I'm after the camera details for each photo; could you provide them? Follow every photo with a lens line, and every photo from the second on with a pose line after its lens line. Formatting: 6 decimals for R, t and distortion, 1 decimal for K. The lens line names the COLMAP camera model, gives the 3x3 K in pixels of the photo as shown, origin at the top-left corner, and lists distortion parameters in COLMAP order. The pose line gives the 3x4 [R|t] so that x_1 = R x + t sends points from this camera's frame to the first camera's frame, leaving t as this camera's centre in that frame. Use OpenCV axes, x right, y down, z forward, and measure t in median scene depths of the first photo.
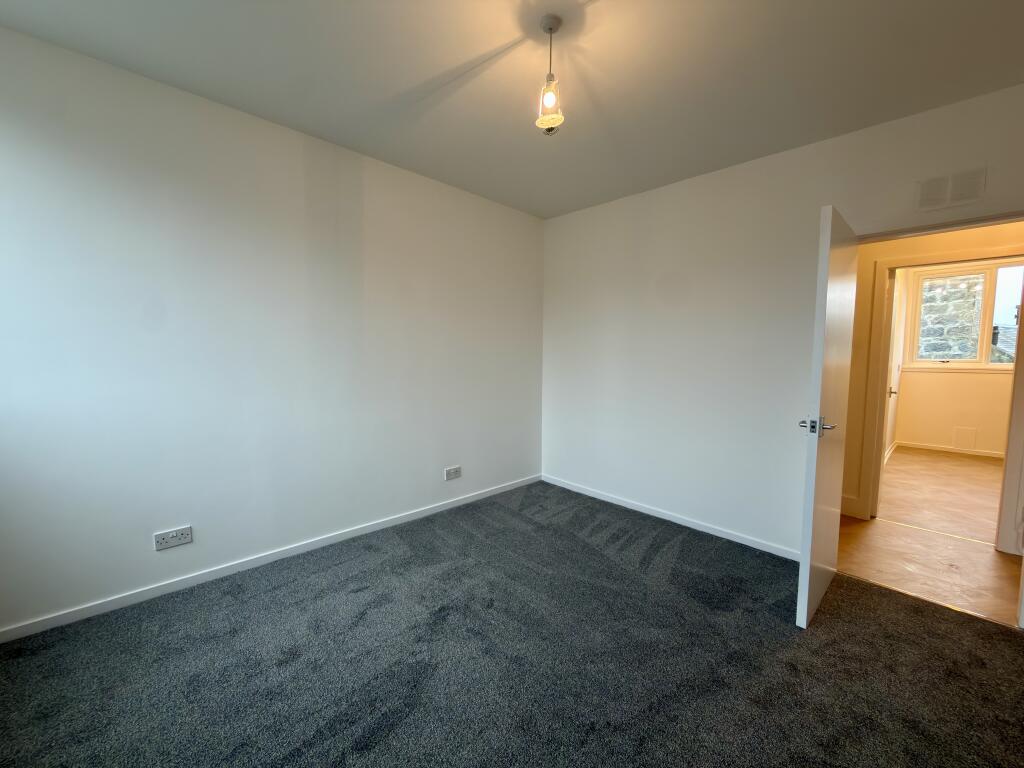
lens RADIAL K [[407.3, 0, 508.2], [0, 407.3, 387.1], [0, 0, 1]] dist [-0.000279, 0.000407]
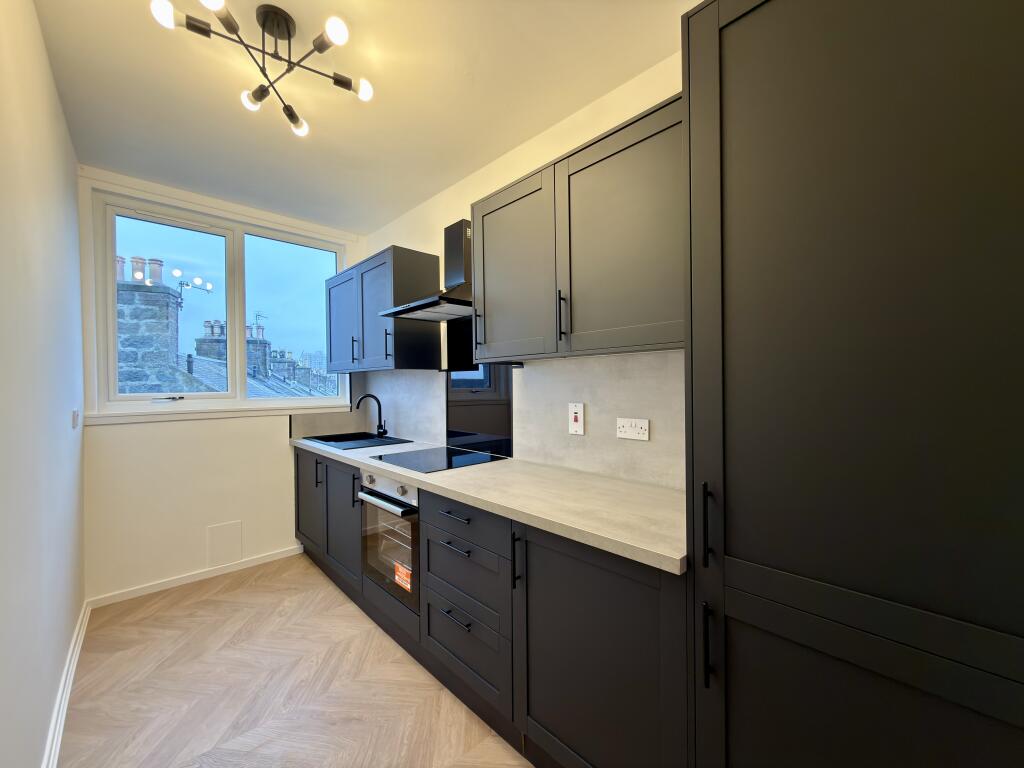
lens RADIAL K [[407.3, 0, 512.6], [0, 407.3, 387.3], [0, 0, 1]] dist [-0.000279, 0.000407]
pose [[-0.002240, -0.010282, 0.999945, 0.271383], [0.086428, 0.996203, 0.010437, -0.021120], [-0.996256, 0.086447, -0.001343, 0.277293]]
